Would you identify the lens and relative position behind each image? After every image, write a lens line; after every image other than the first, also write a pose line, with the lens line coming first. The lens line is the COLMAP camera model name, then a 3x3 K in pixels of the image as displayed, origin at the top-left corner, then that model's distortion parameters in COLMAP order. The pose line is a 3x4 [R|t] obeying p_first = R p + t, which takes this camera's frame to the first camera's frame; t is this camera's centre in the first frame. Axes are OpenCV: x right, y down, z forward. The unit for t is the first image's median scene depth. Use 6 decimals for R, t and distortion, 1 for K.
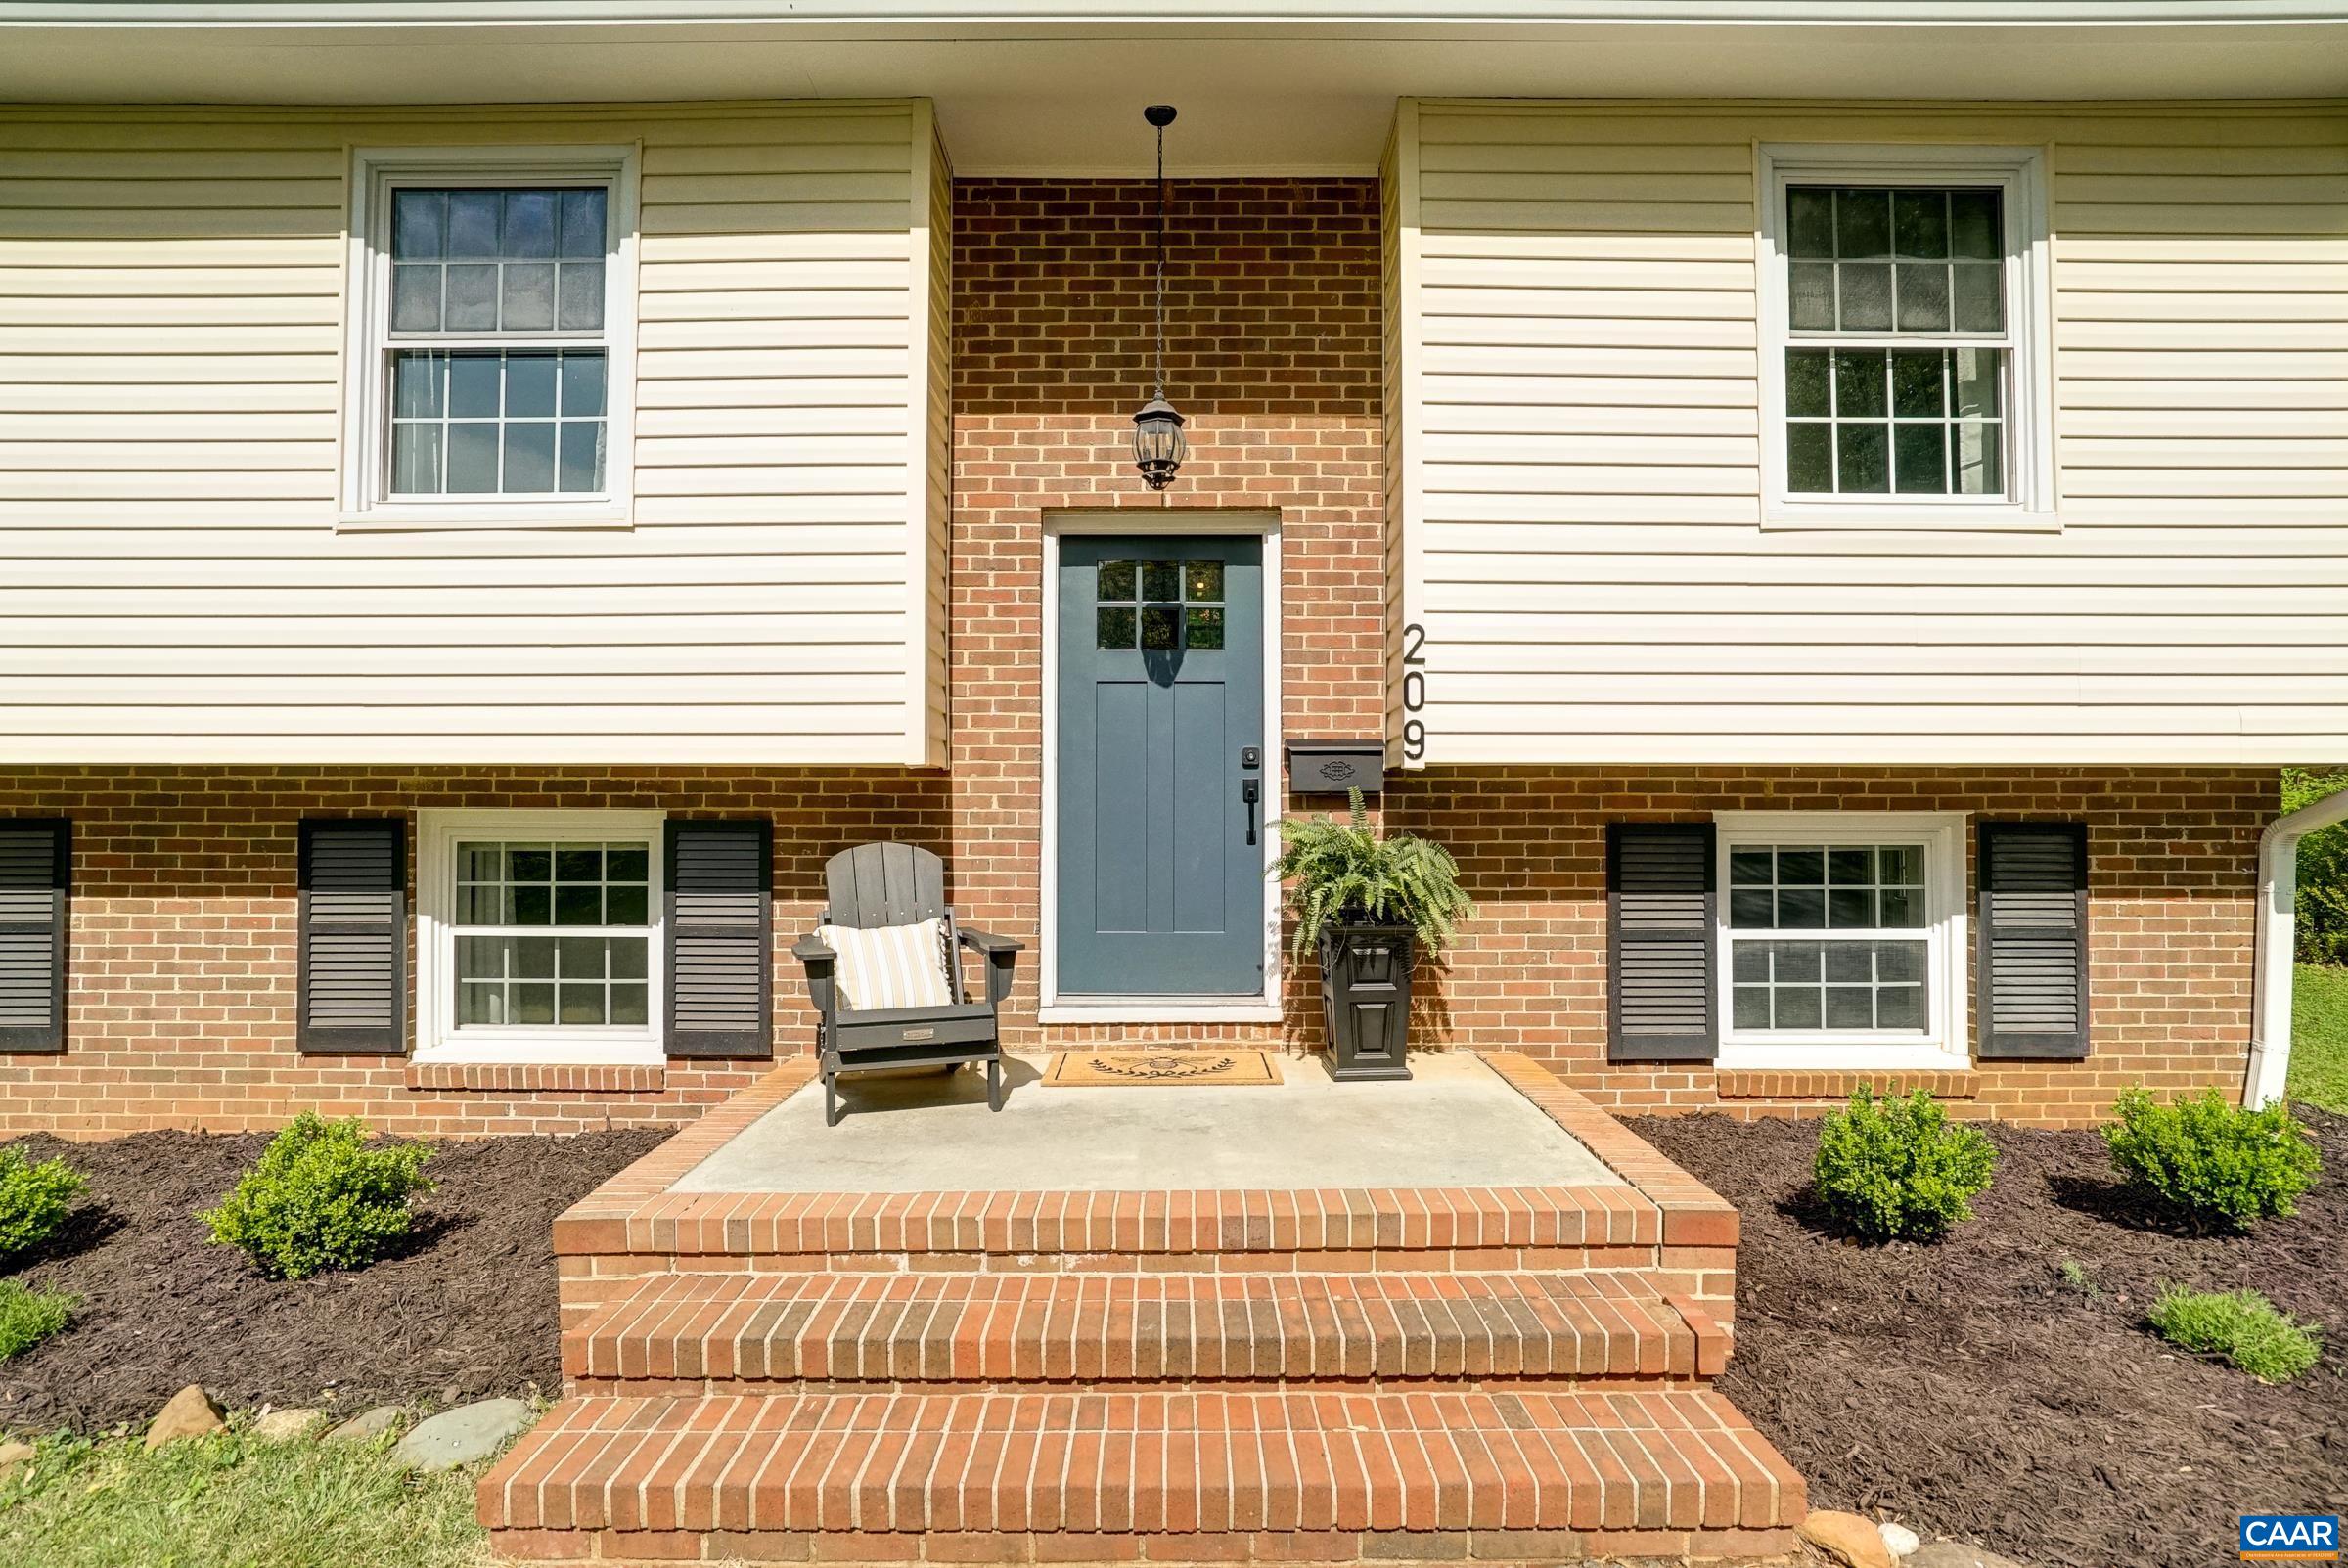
lens RADIAL K [[1219.9, 0, 1159.5], [0, 1219.9, 789.6], [0, 0, 1]] dist [-0.055020, 0.033576]
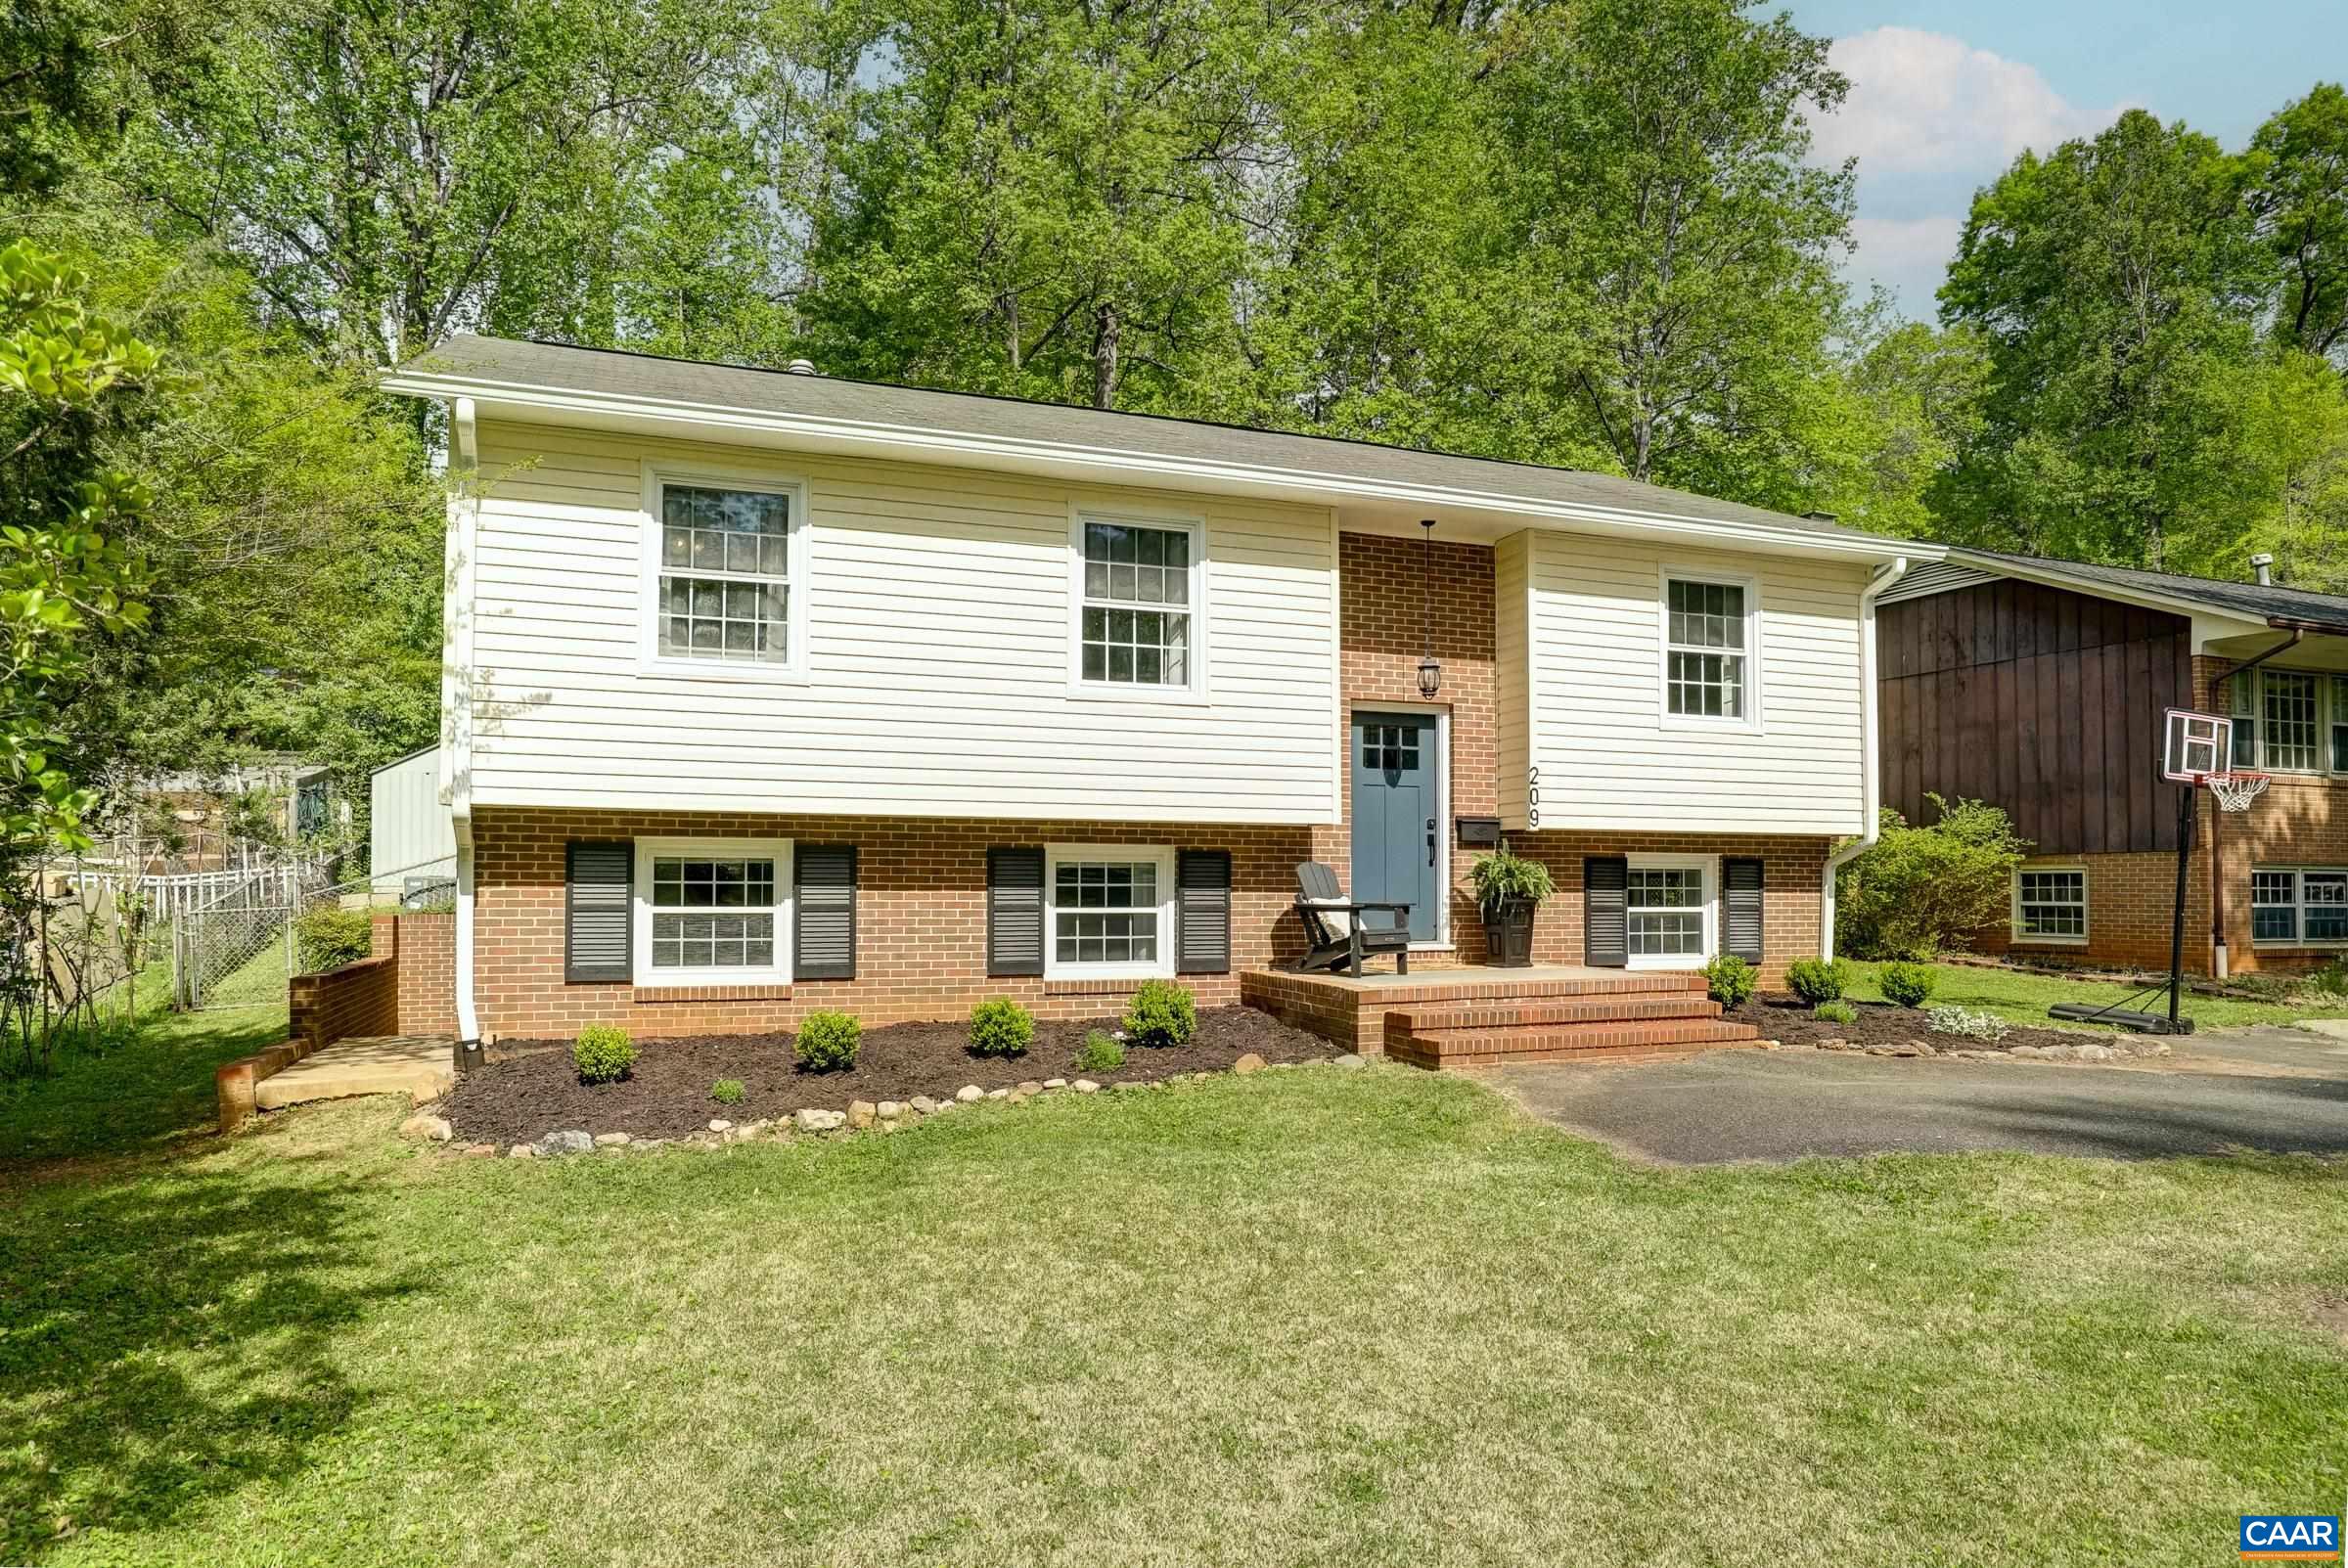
lens RADIAL K [[1415.7, 0, 1167.7], [0, 1415.7, 822.3], [0, 0, 1]] dist [-0.020003, -0.000742]
pose [[0.936456, 0.019236, 0.350256, -1.216732], [-0.017507, 0.999814, -0.008103, -0.001218], [-0.350347, 0.001456, 0.936619, -1.107396]]
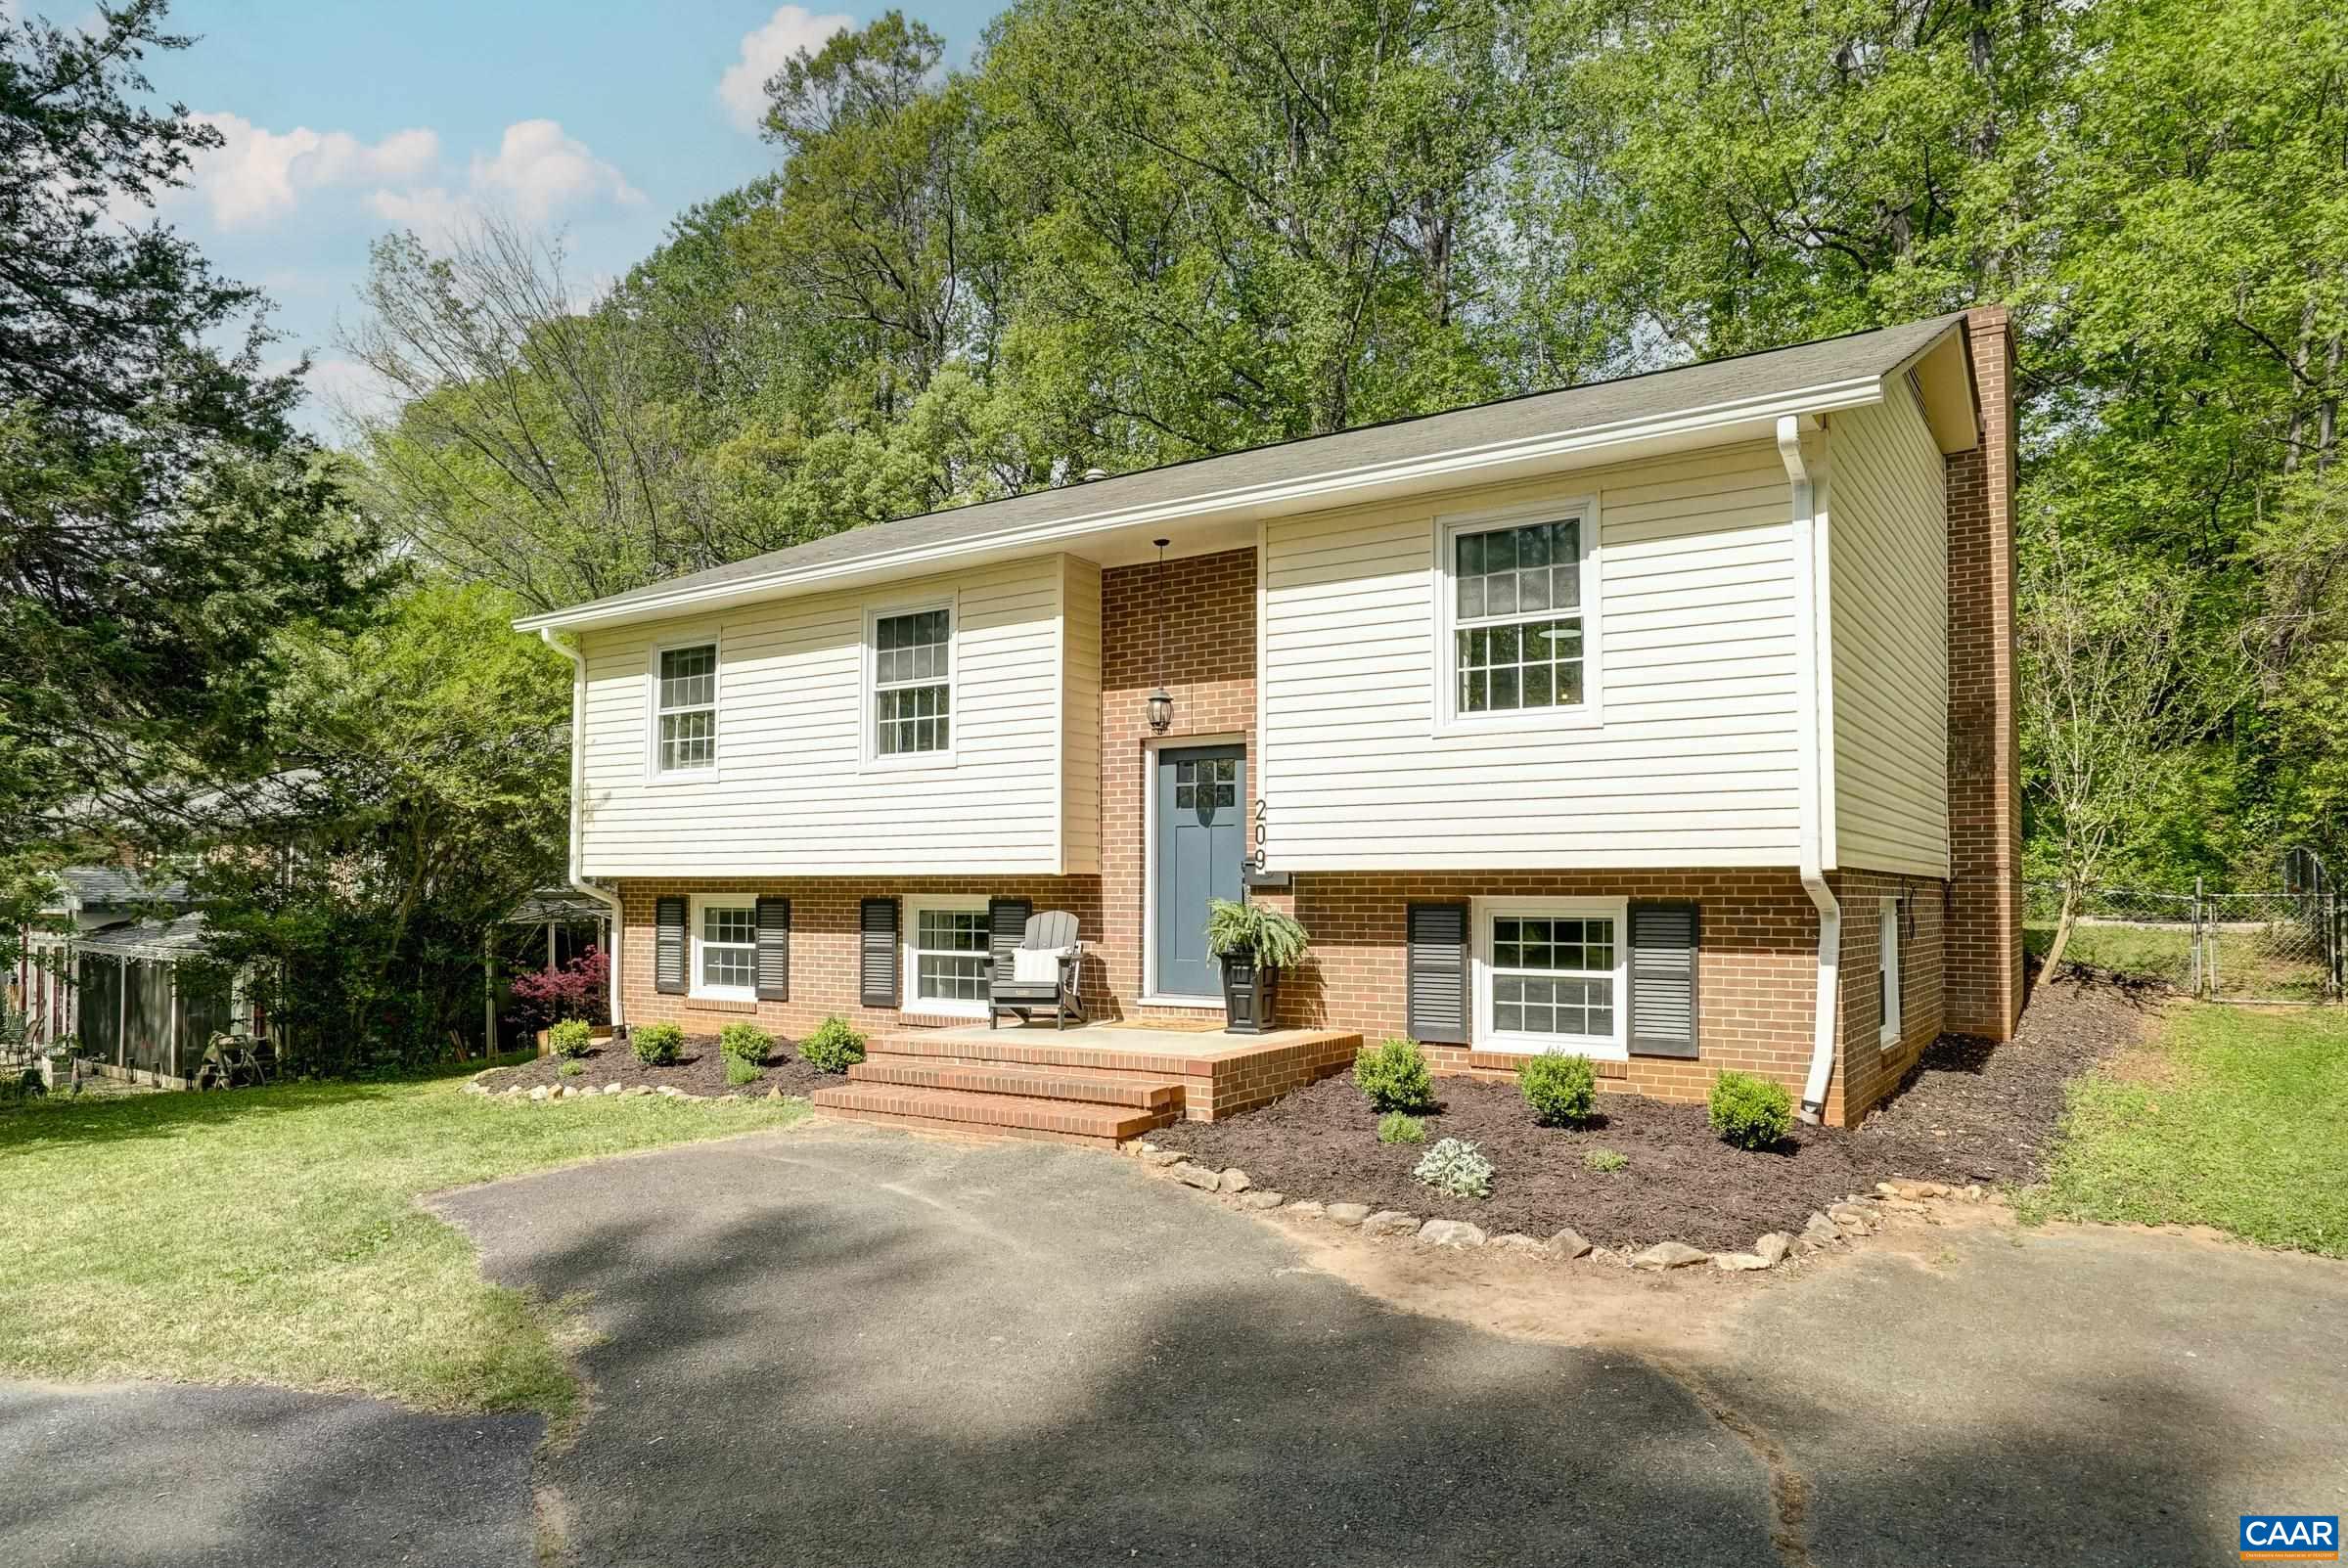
lens RADIAL K [[1477.0, 0, 1168.1], [0, 1477.0, 838.4], [0, 0, 1]] dist [-0.019263, 0.001600]
pose [[0.830232, -0.020794, -0.557030, 1.257767], [0.015931, 0.999781, -0.013578, -0.040751], [0.557190, 0.002399, 0.830382, -0.932627]]
